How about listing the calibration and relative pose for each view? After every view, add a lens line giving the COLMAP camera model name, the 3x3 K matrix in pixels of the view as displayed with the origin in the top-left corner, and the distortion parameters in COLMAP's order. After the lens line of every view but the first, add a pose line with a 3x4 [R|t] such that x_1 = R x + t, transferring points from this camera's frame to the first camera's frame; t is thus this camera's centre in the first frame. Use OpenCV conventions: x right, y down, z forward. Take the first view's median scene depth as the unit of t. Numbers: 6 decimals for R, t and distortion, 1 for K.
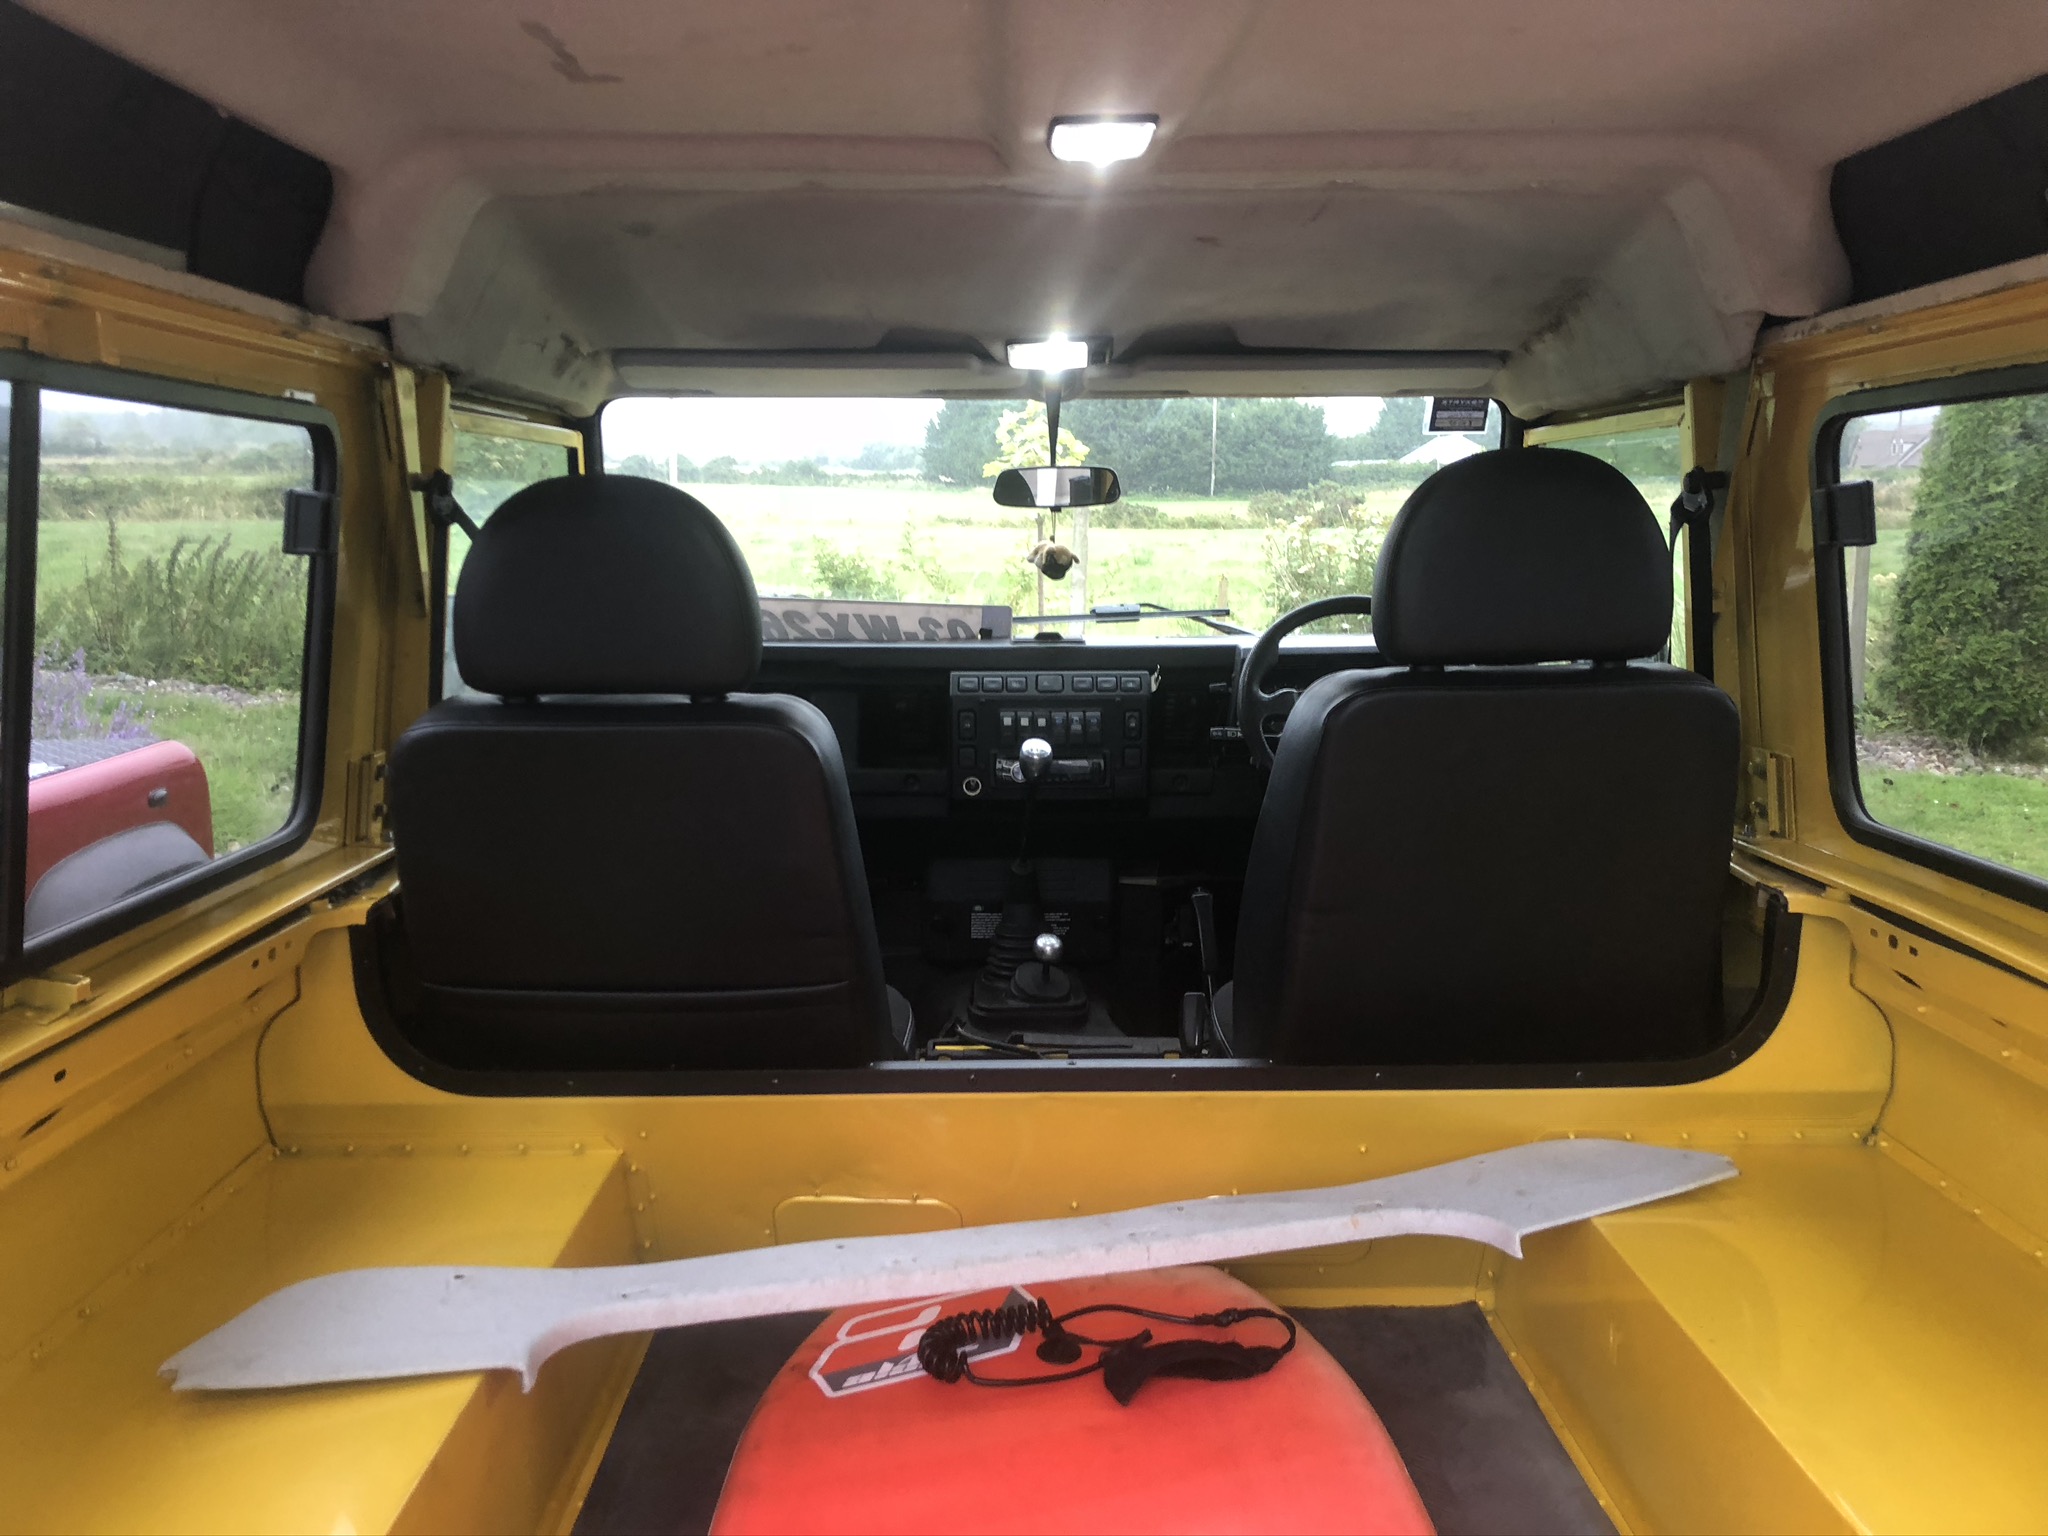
lens RADIAL K [[1621.5, 0, 1003.8], [0, 1621.5, 756.5], [0, 0, 1]] dist [0.020727, -0.039993]
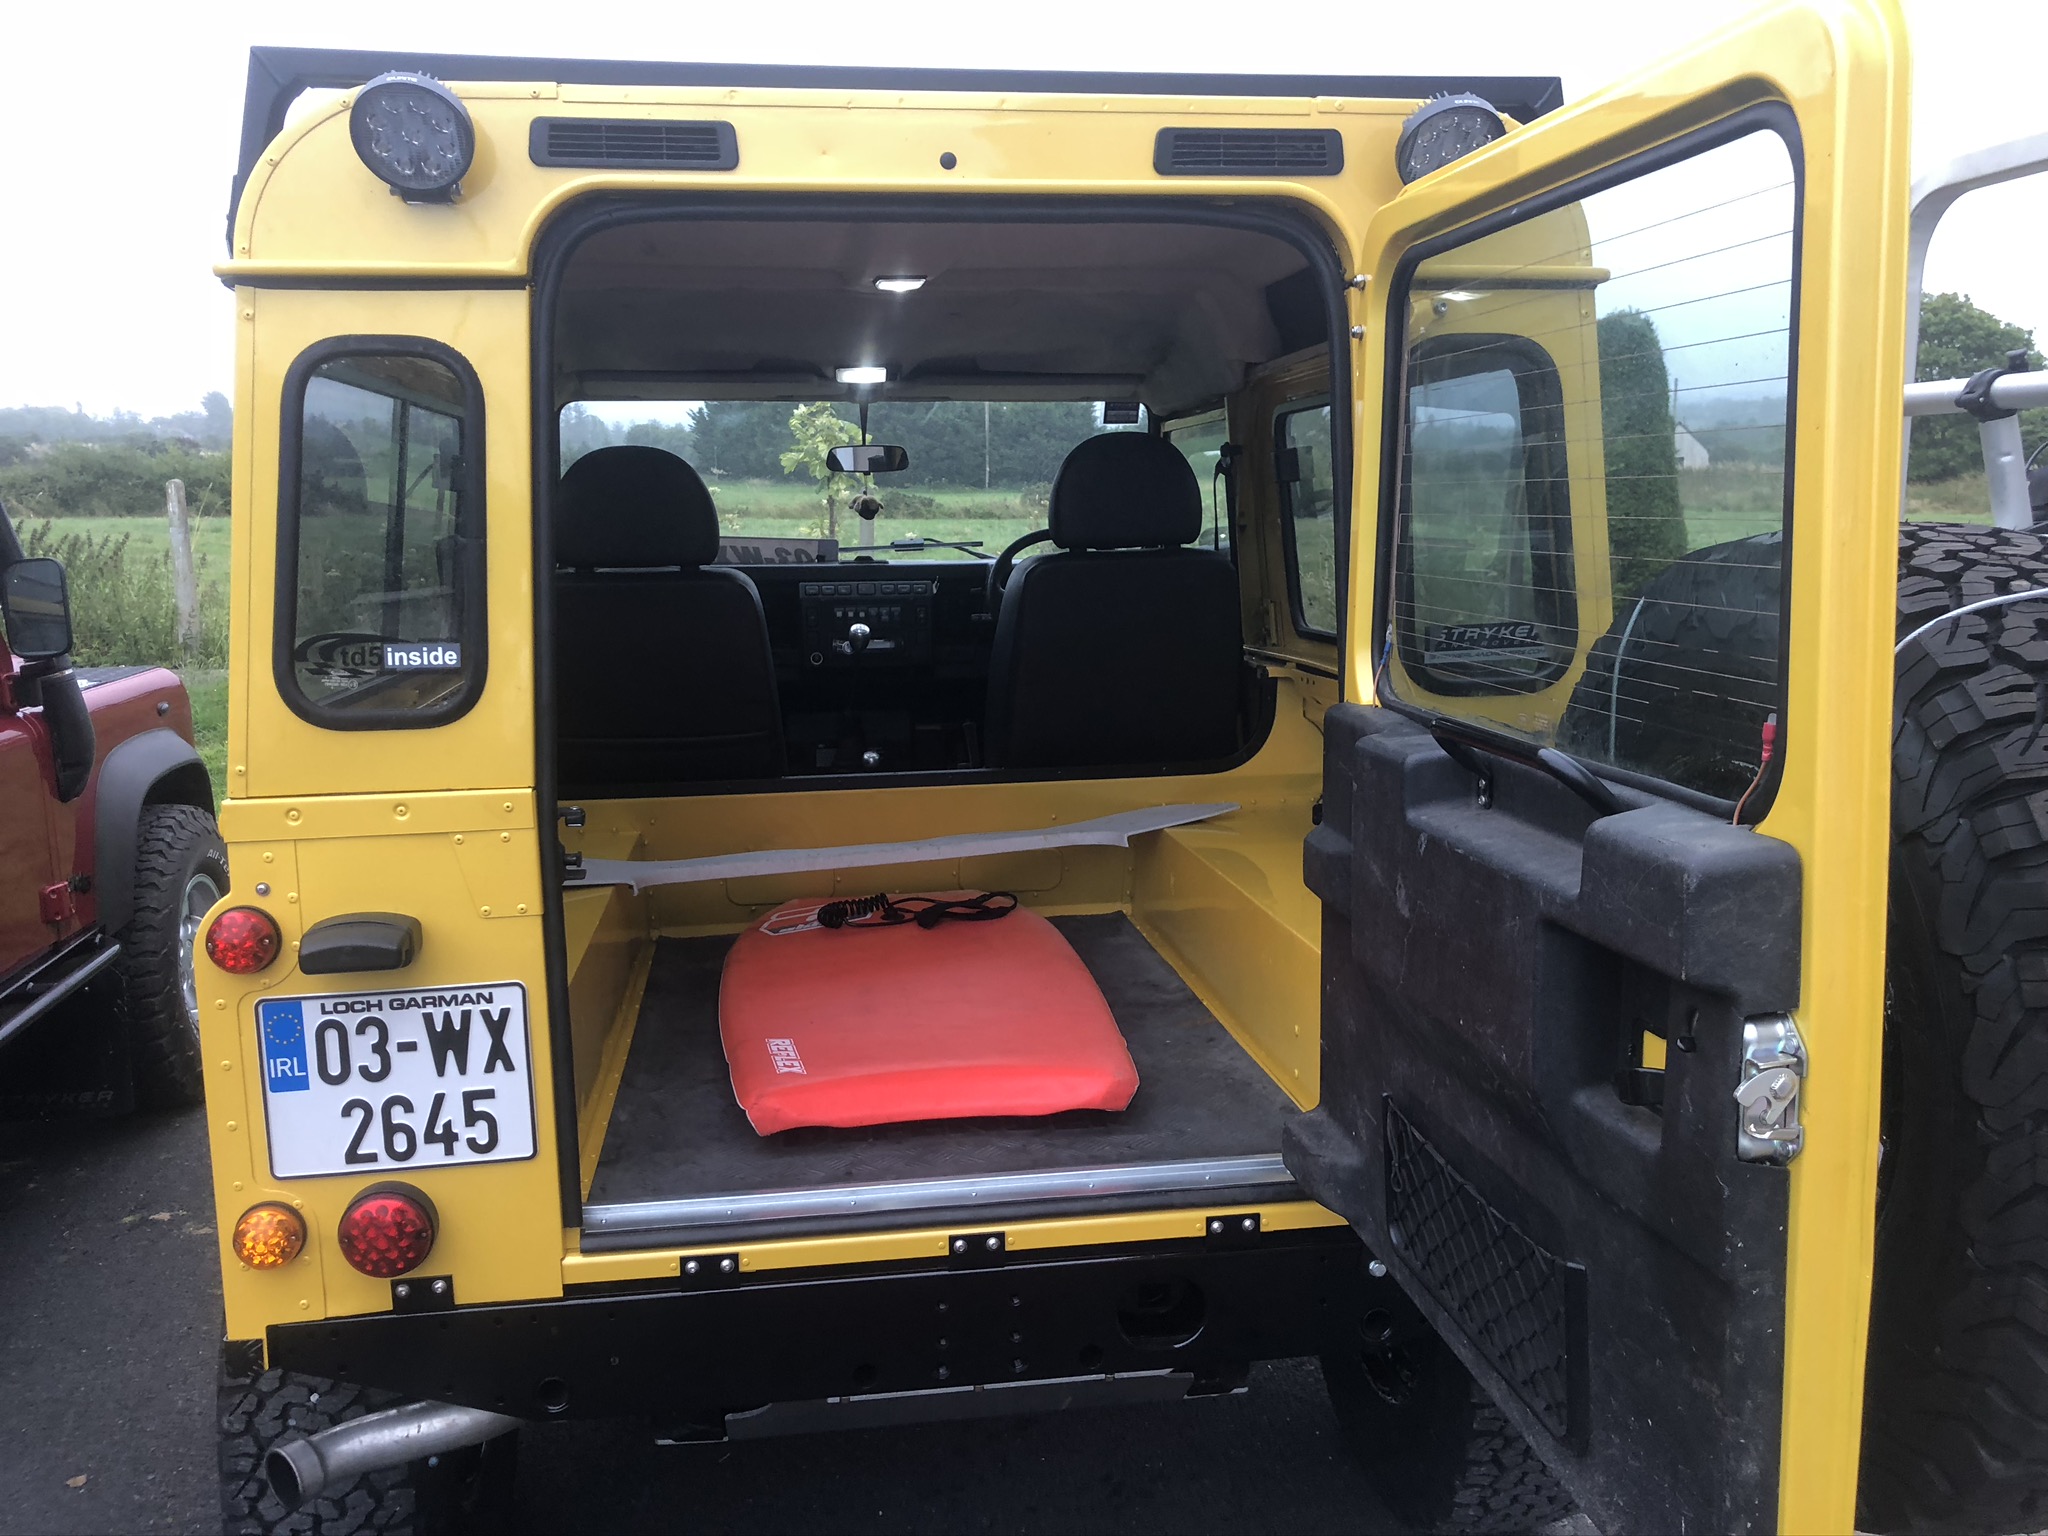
lens RADIAL K [[1621.5, 0, 1034.1], [0, 1621.5, 789.1], [0, 0, 1]] dist [0.020727, -0.039993]
pose [[0.988189, -0.032747, 0.149699, -0.050653], [0.029226, 0.999243, 0.025660, 0.109698], [-0.150426, -0.020982, 0.988399, -0.541902]]
